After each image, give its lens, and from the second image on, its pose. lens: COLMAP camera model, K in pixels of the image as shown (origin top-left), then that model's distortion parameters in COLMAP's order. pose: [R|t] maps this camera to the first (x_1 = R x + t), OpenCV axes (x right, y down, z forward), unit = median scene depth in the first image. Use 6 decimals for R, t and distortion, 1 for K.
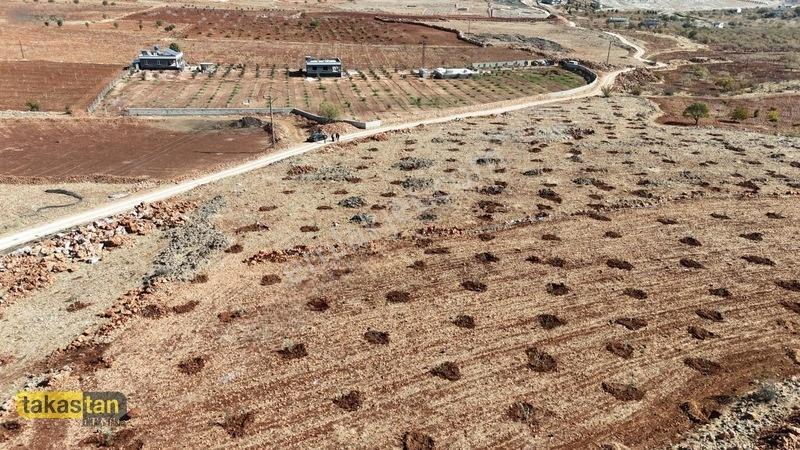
lens RADIAL K [[584.5, 0, 400.8], [0, 584.5, 225.8], [0, 0, 1]] dist [0.074291, -0.071174]
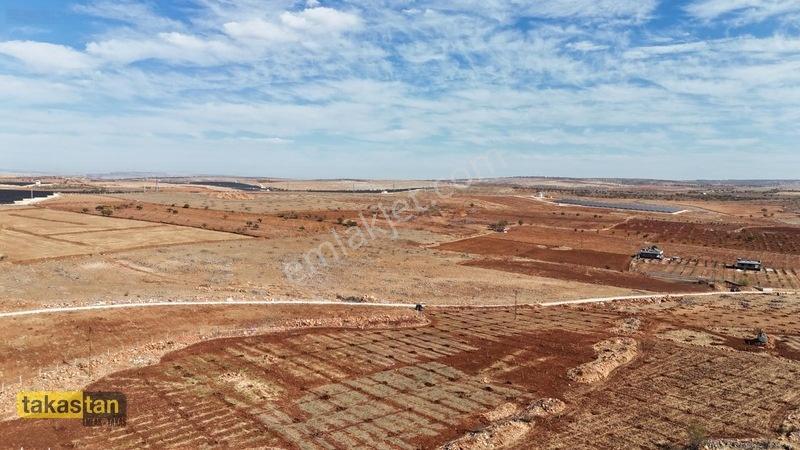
lens RADIAL K [[584.5, 0, 400.8], [0, 584.5, 225.8], [0, 0, 1]] dist [0.074291, -0.071174]
pose [[0.771304, 0.050262, -0.634479, 0.183791], [-0.249959, 0.940703, -0.229343, 0.280770], [0.585329, 0.335487, 0.738132, -0.932343]]
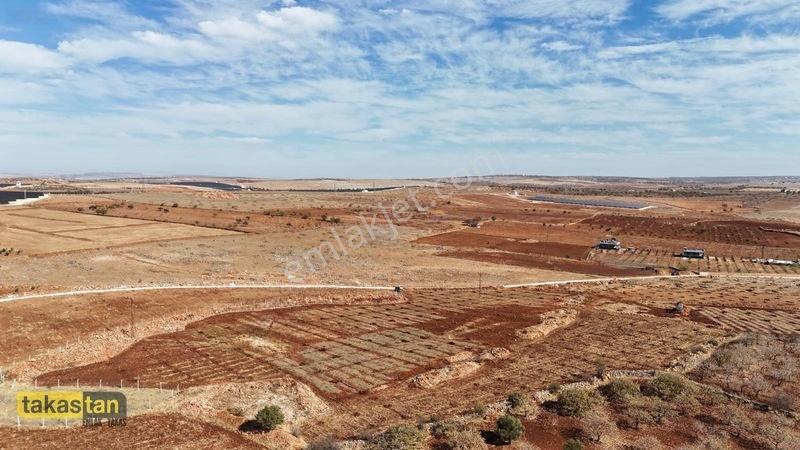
lens RADIAL K [[585.3, 0, 399.6], [0, 585.3, 230.7], [0, 0, 1]] dist [0.068247, -0.060770]
pose [[0.792271, 0.048784, -0.608215, 0.283572], [-0.233382, 0.945231, -0.228192, 0.329530], [0.563772, 0.322737, 0.760265, -1.045283]]
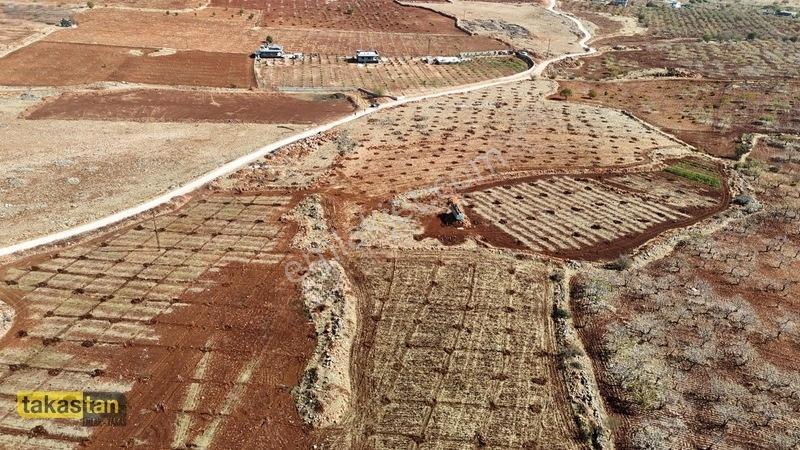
lens RADIAL K [[584.5, 0, 400.8], [0, 584.5, 225.8], [0, 0, 1]] dist [0.074291, -0.071174]
pose [[0.999735, 0.019642, -0.011994, -0.009502], [-0.018599, 0.996488, 0.081643, 0.066508], [0.013555, -0.081399, 0.996589, -0.690128]]
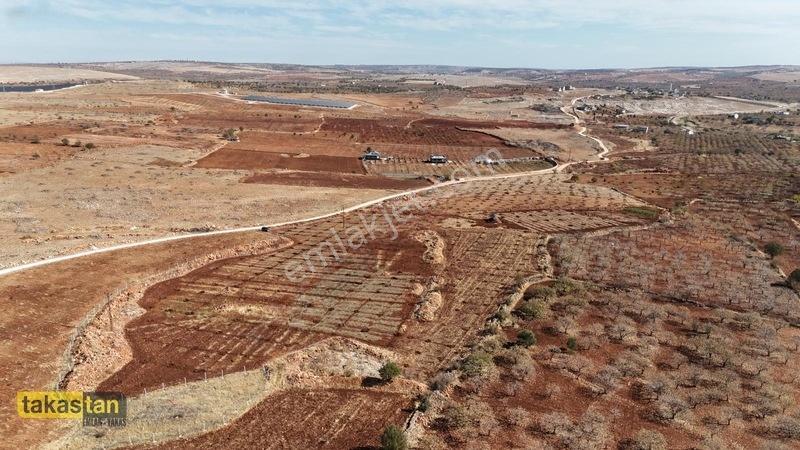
lens RADIAL K [[584.5, 0, 400.8], [0, 584.5, 225.8], [0, 0, 1]] dist [0.074291, -0.071174]
pose [[0.993407, 0.031692, -0.110173, -0.013483], [-0.046005, 0.990459, -0.129902, 0.315801], [0.105005, 0.134114, 0.985387, -1.325256]]
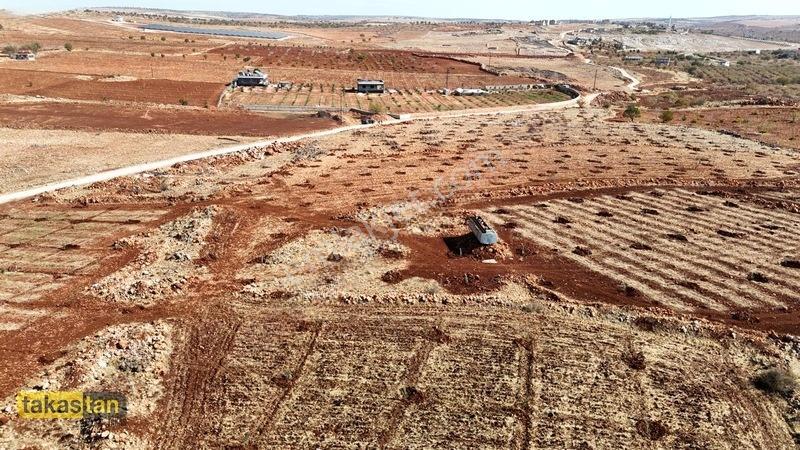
lens RADIAL K [[584.5, 0, 400.8], [0, 584.5, 225.8], [0, 0, 1]] dist [0.074291, -0.071174]
pose [[0.997908, 0.025363, -0.059464, 0.024469], [-0.029001, 0.997708, -0.061140, 0.127873], [0.057777, 0.062736, 0.996356, -0.305647]]
